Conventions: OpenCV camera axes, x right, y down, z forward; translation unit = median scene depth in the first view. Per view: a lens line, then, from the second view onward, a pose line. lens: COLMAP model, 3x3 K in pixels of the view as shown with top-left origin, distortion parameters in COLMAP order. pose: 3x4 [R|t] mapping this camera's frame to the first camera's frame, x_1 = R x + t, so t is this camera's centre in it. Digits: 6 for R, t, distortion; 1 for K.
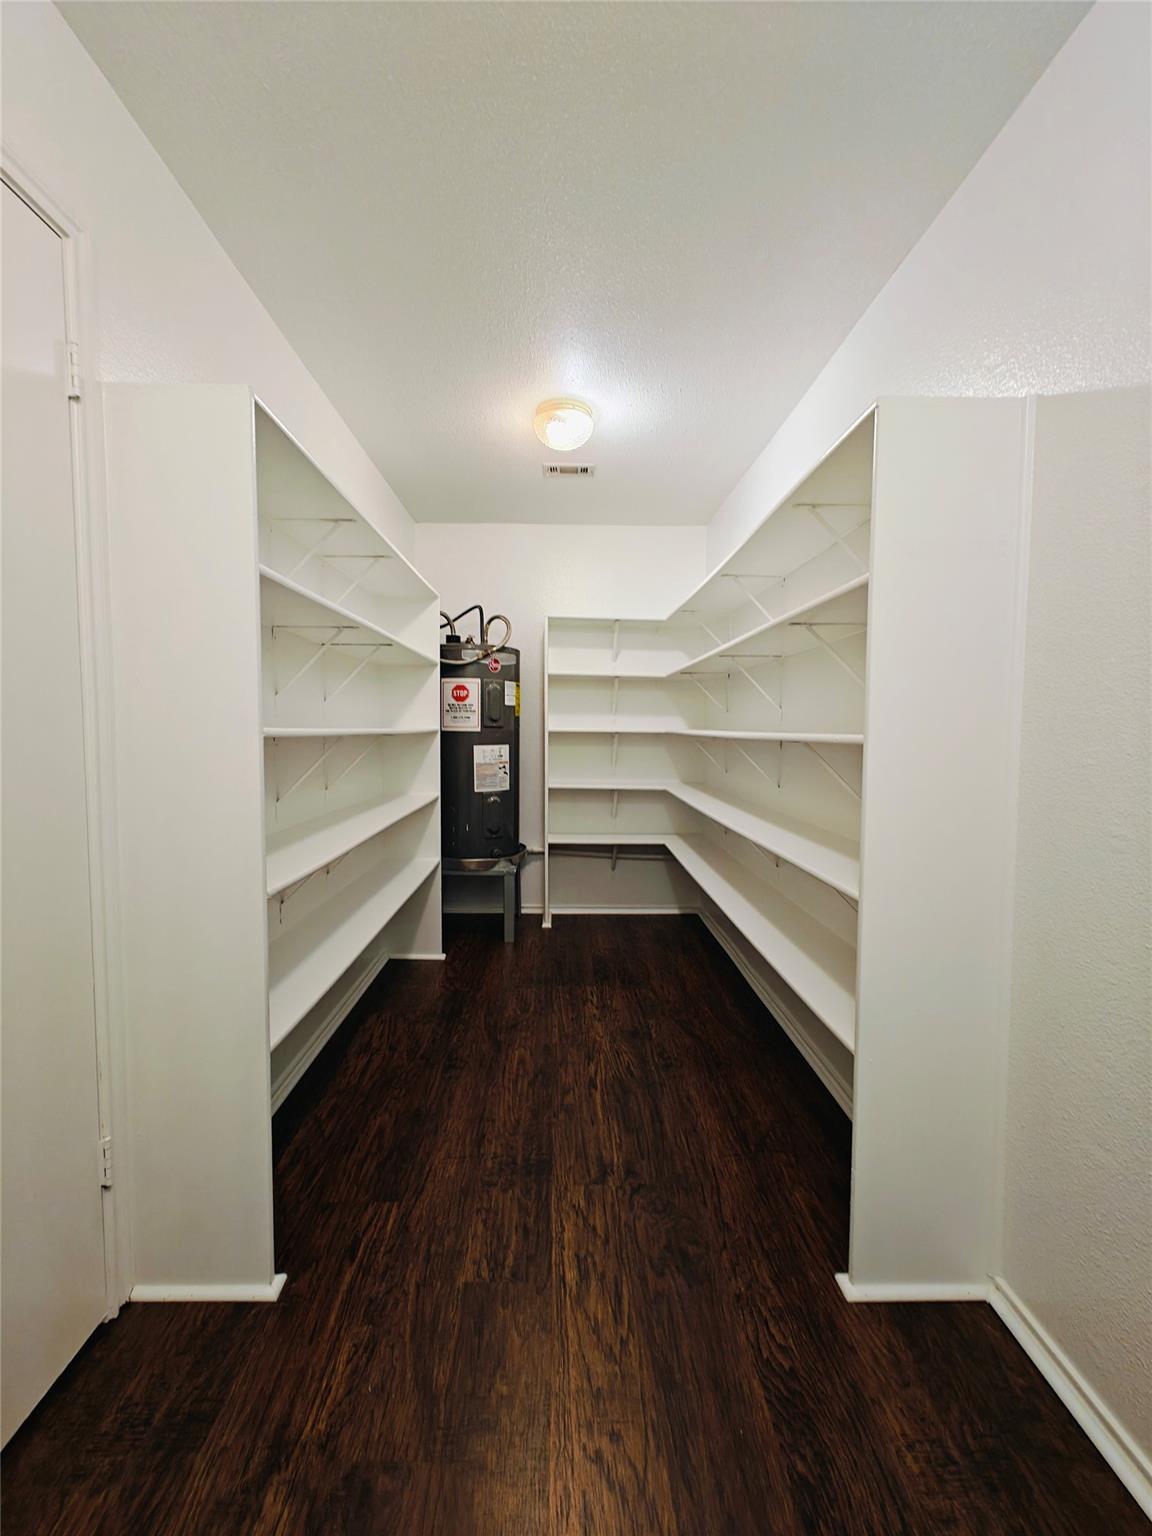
lens RADIAL K [[635.3, 0, 575.2], [0, 635.3, 765.6], [0, 0, 1]] dist [-0.007747, 0.001032]
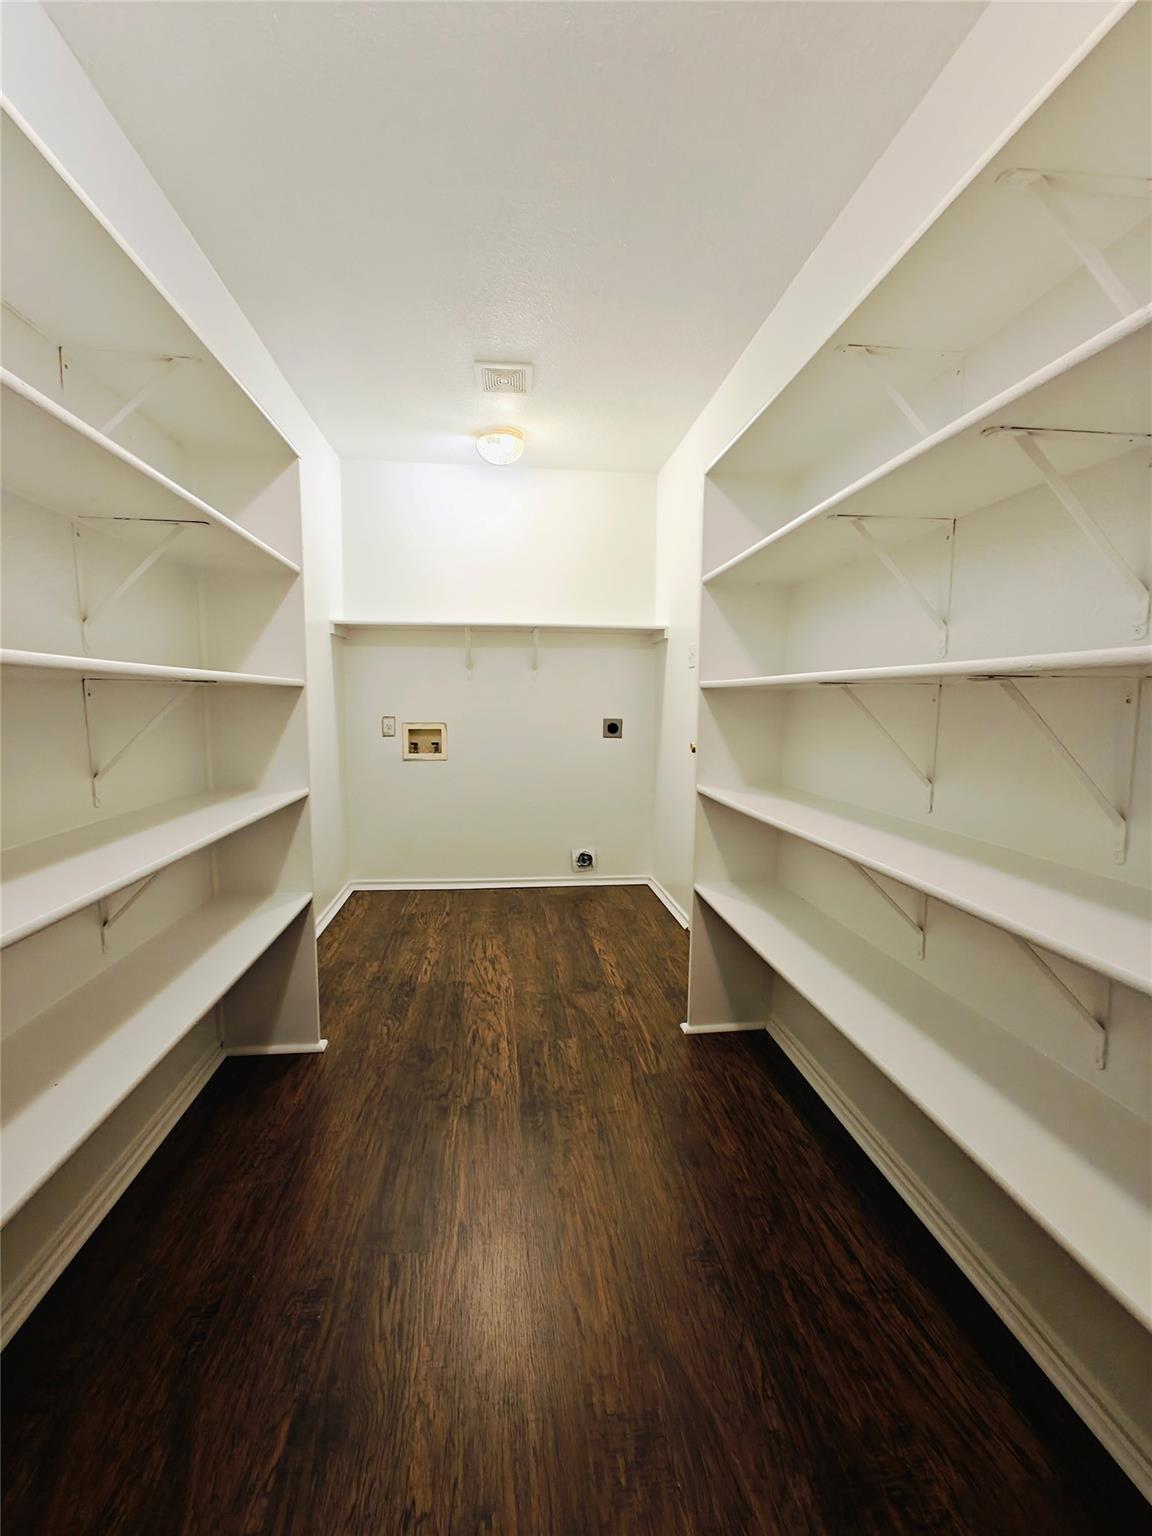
lens RADIAL K [[635.3, 0, 570.5], [0, 635.3, 772.9], [0, 0, 1]] dist [-0.007747, 0.001032]
pose [[-0.996281, -0.007407, -0.085848, -0.026430], [-0.021753, 0.985647, 0.167411, -0.076638], [0.083376, 0.168656, -0.982142, 2.055530]]
